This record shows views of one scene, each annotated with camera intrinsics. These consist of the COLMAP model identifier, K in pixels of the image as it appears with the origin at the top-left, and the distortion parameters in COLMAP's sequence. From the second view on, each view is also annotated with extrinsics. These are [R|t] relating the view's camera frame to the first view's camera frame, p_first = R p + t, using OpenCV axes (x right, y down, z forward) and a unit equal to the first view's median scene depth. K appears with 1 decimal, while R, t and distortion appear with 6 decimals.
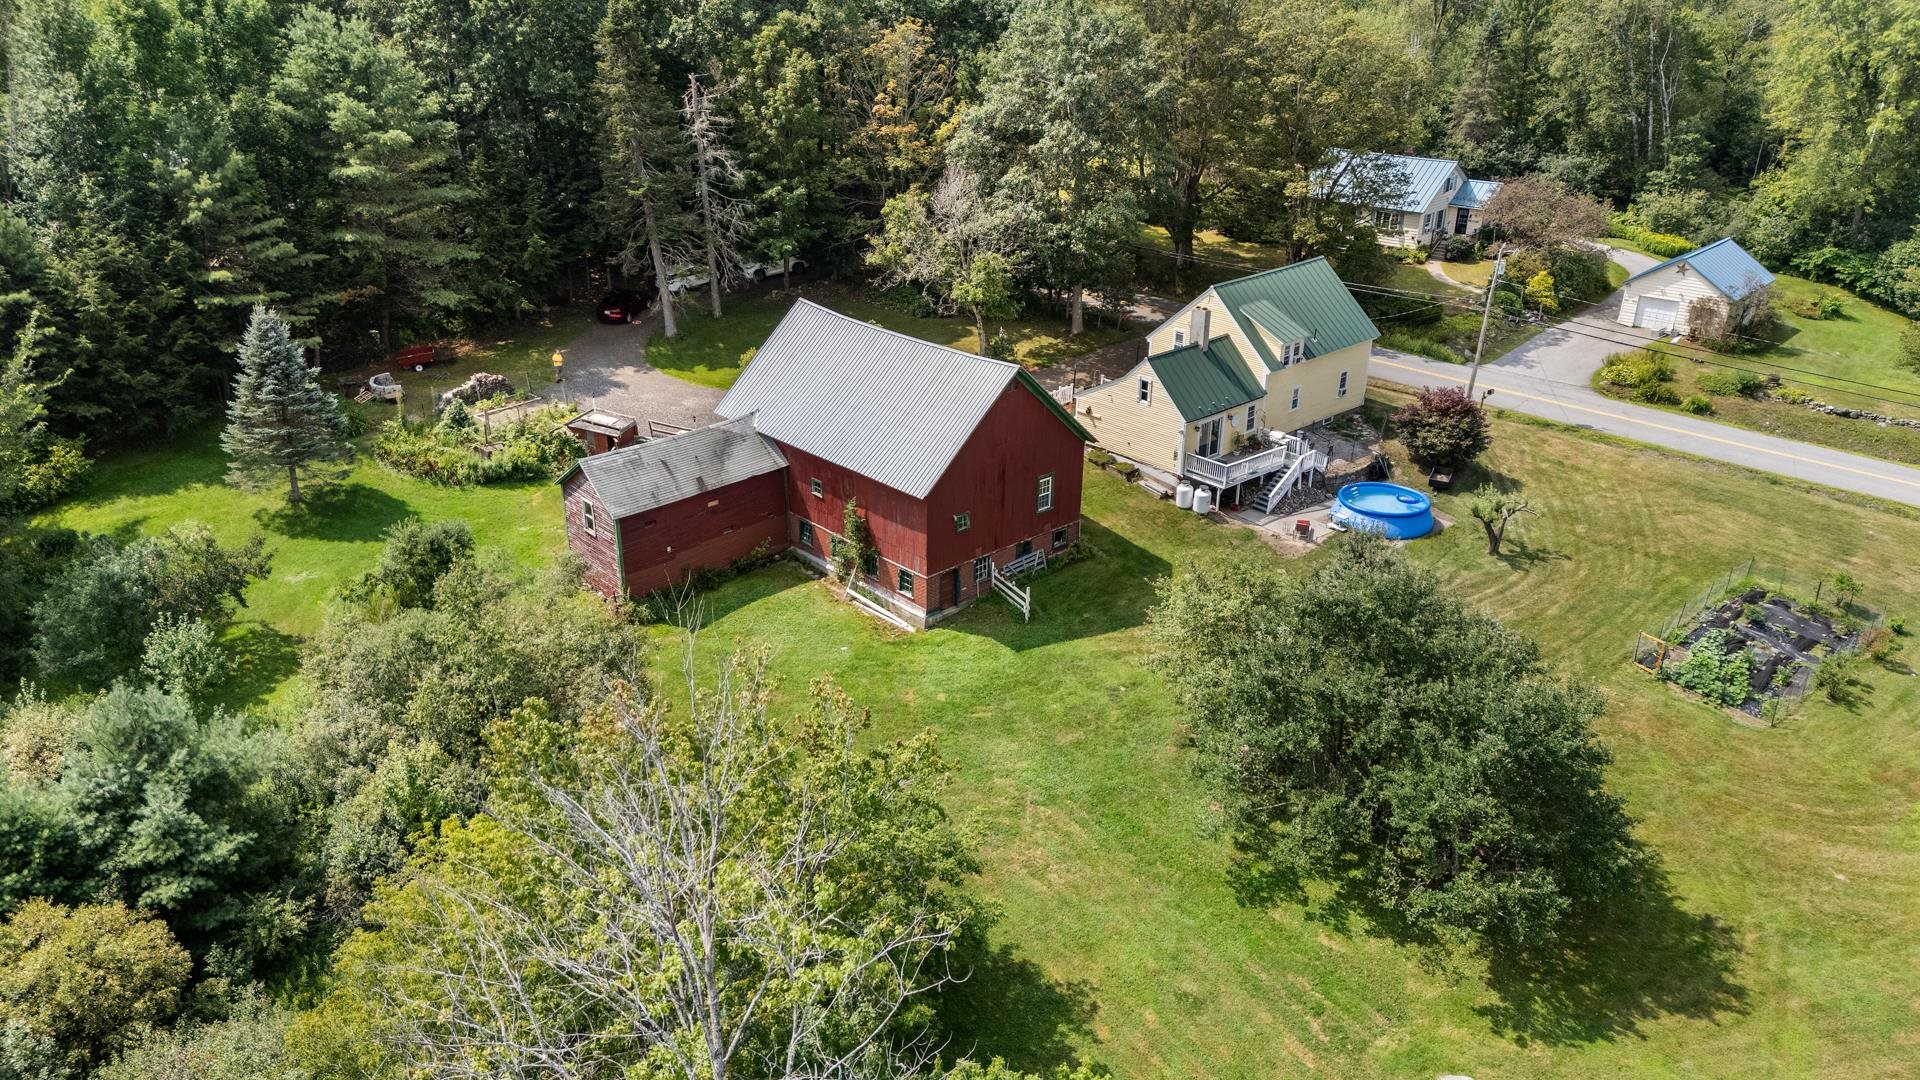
lens RADIAL K [[1426.6, 0, 960.0], [0, 1426.6, 540.0], [0, 0, 1]] dist [0.061189, -0.002547]
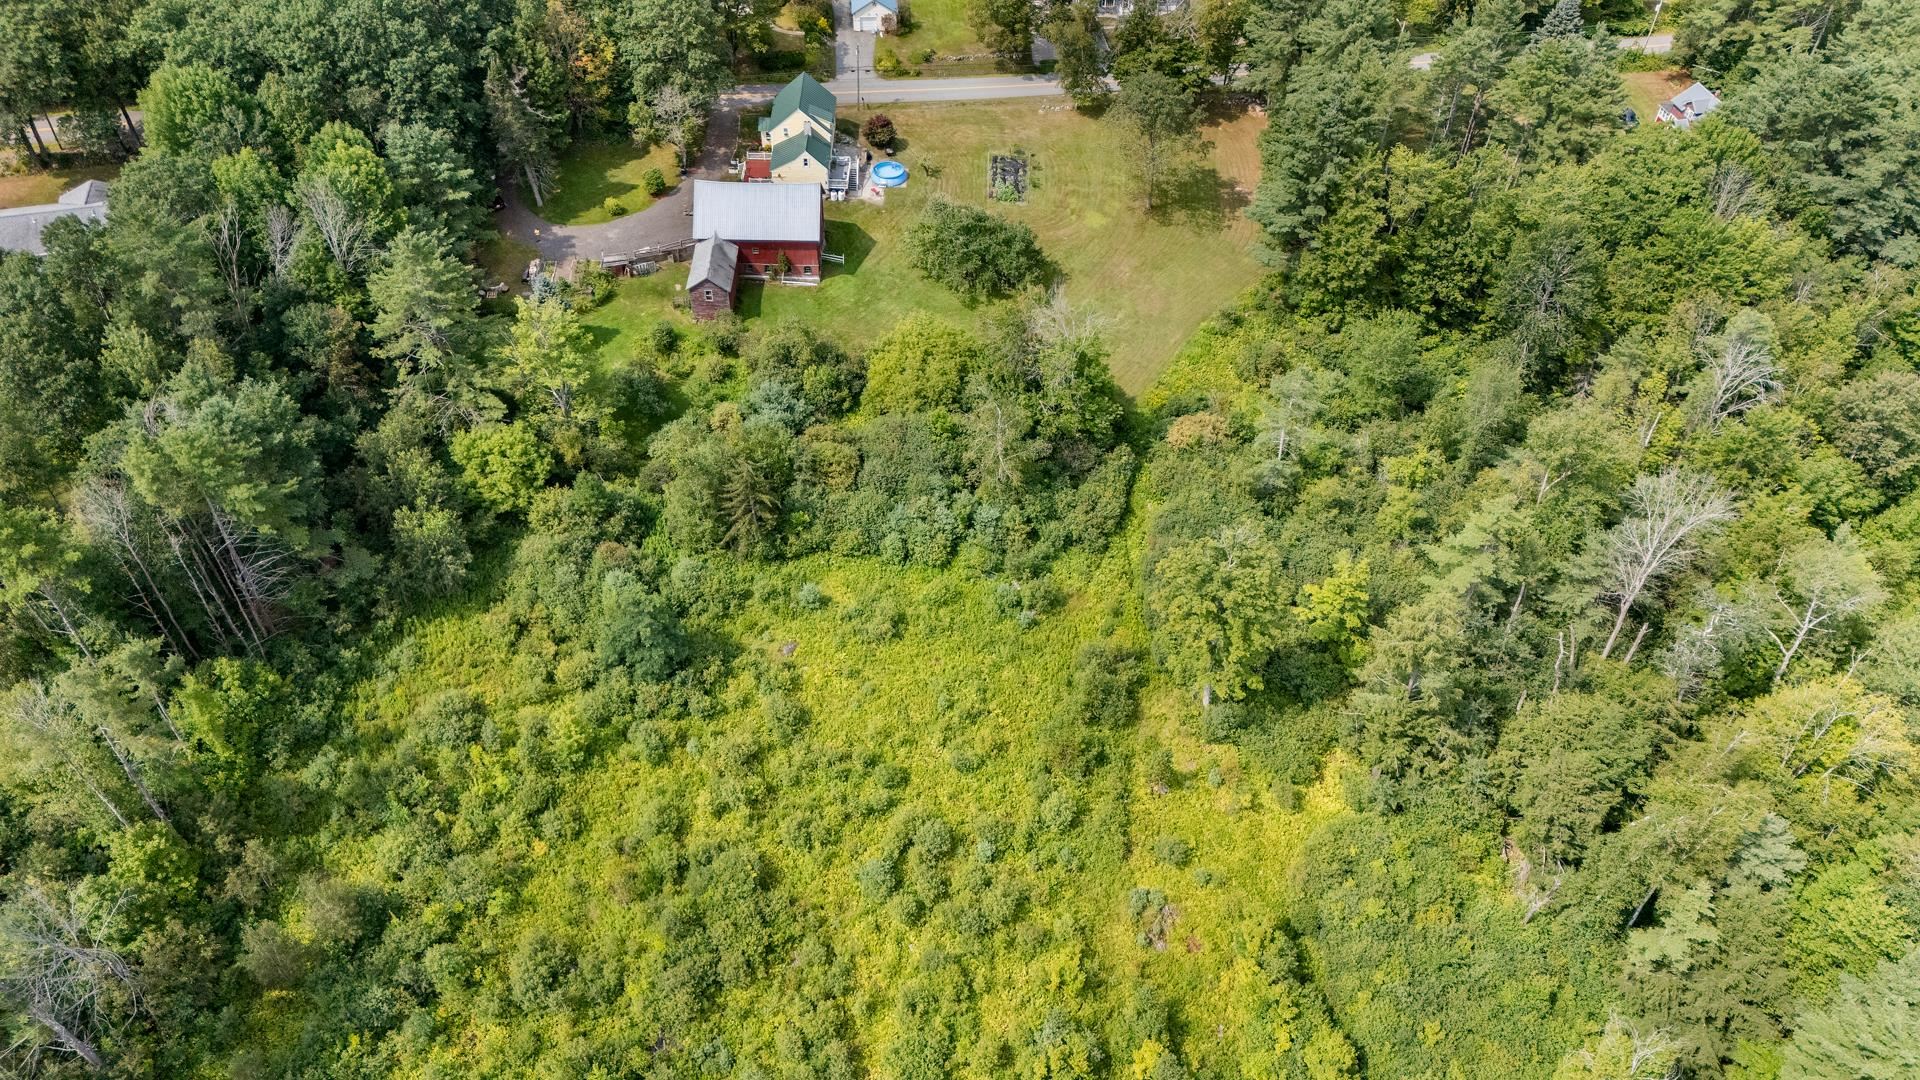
lens RADIAL K [[1426.6, 0, 960.0], [0, 1426.6, 540.0], [0, 0, 1]] dist [0.061189, -0.002547]
pose [[0.672894, -0.515831, 0.530218, -1.469606], [0.273655, 0.839496, 0.469424, -0.700196], [-0.687260, -0.170776, 0.706052, -1.180053]]
